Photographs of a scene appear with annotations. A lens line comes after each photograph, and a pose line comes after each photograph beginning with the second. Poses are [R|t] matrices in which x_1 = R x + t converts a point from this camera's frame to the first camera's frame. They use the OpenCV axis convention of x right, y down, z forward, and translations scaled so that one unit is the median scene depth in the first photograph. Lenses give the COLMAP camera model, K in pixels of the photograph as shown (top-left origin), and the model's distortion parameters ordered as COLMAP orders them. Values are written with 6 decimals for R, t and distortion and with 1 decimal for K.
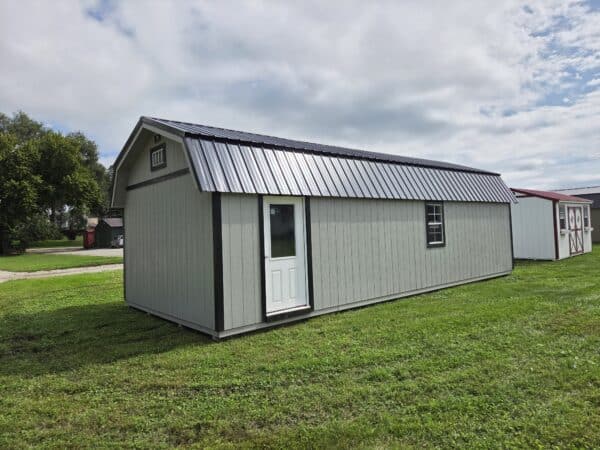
lens RADIAL K [[412.9, 0, 300.0], [0, 412.9, 225.0], [0, 0, 1]] dist [-0.003781, -0.002267]
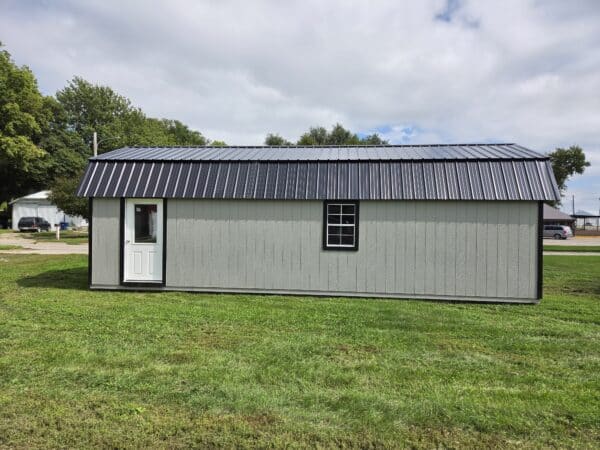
lens RADIAL K [[412.9, 0, 300.0], [0, 412.9, 225.0], [0, 0, 1]] dist [-0.003781, -0.002267]
pose [[0.692802, 0.044550, -0.719750, 0.945374], [-0.032410, 0.999005, 0.030638, -0.029164], [0.720399, 0.002101, 0.693557, 0.300683]]
